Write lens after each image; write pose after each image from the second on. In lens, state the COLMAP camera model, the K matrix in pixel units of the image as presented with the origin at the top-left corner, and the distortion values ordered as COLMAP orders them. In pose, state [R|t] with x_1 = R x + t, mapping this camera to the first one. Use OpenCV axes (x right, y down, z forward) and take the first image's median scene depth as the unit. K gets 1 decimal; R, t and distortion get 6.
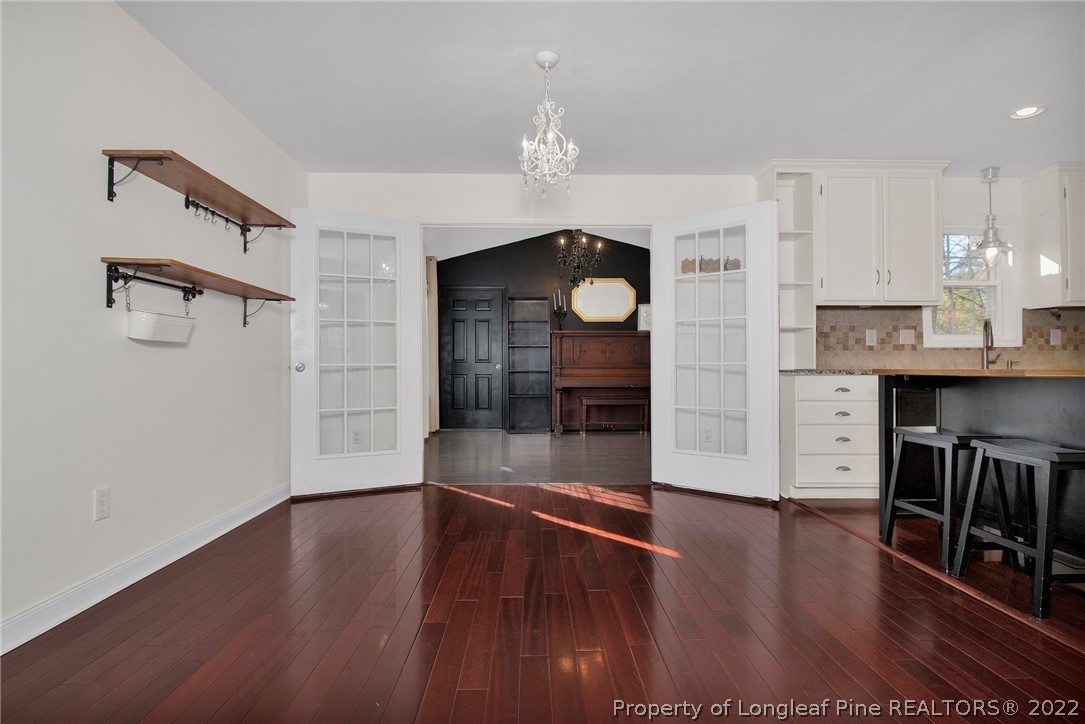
lens RADIAL K [[547.3, 0, 542.0], [0, 547.3, 363.2], [0, 0, 1]] dist [-0.025119, 0.000018]
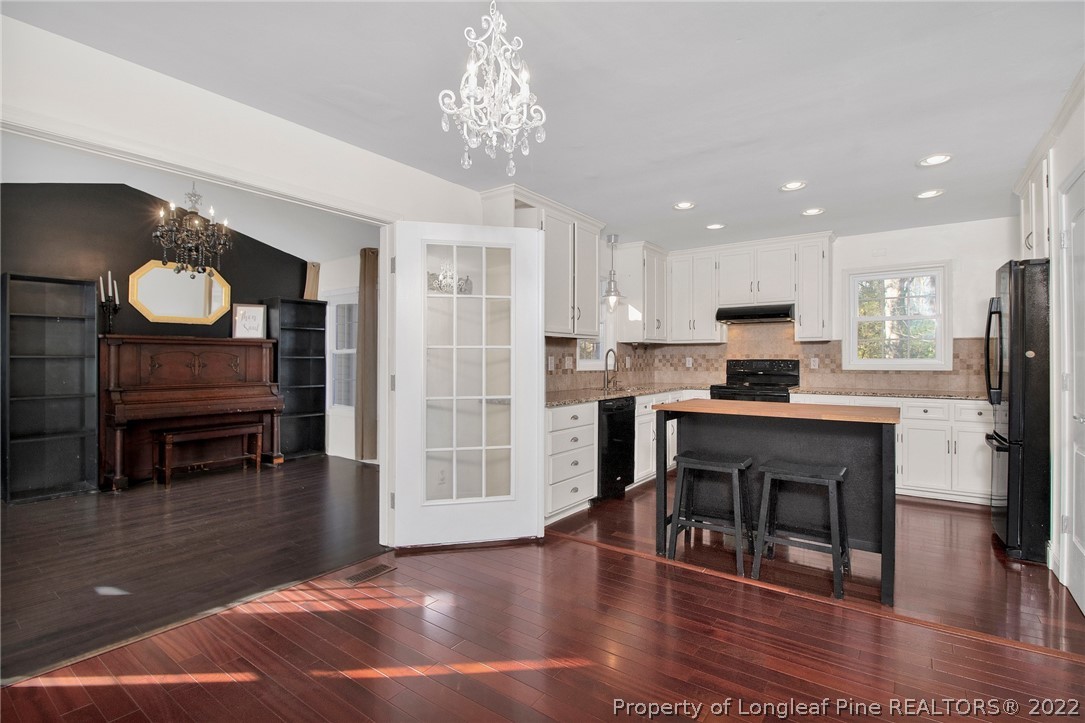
lens RADIAL K [[501.3, 0, 545.3], [0, 501.3, 358.6], [0, 0, 1]] dist [-0.008882, -0.002864]
pose [[0.592156, -0.000478, 0.805823, -0.253436], [-0.005444, 0.999975, 0.004594, -0.063422], [-0.805805, -0.007107, 0.592139, 0.391738]]
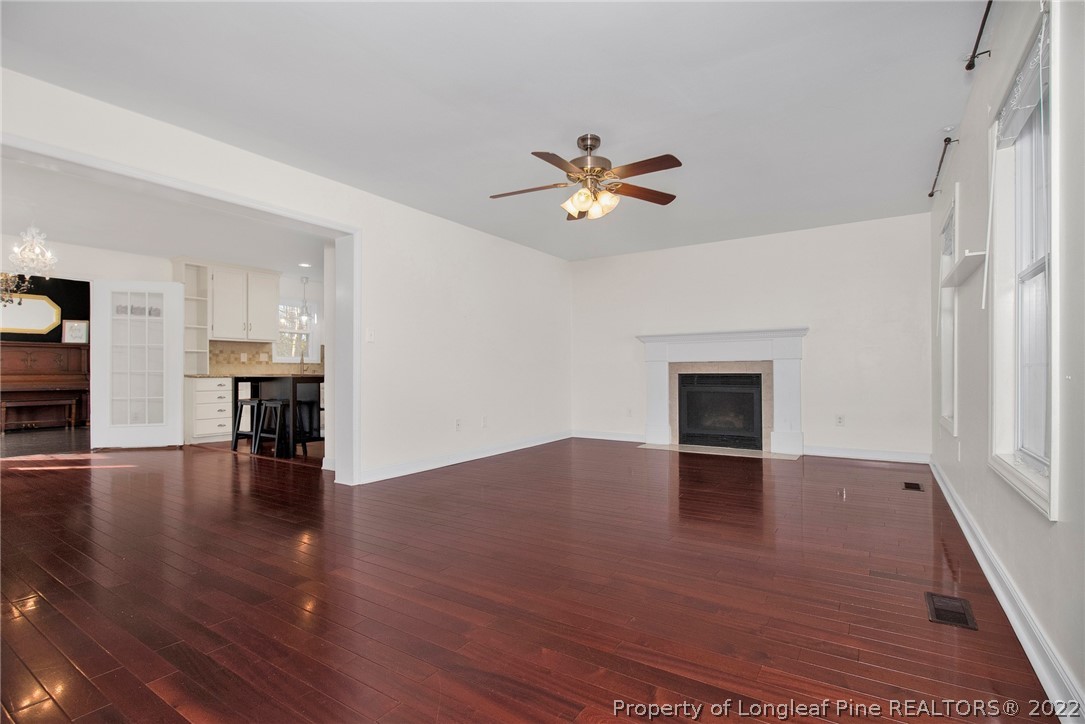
lens RADIAL K [[501.3, 0, 545.9], [0, 501.3, 370.2], [0, 0, 1]] dist [-0.008882, -0.002864]
pose [[0.551004, 0.002595, 0.834499, -0.260318], [-0.003620, 0.999993, -0.000719, -0.005299], [-0.834495, -0.002624, 0.551010, -0.832761]]
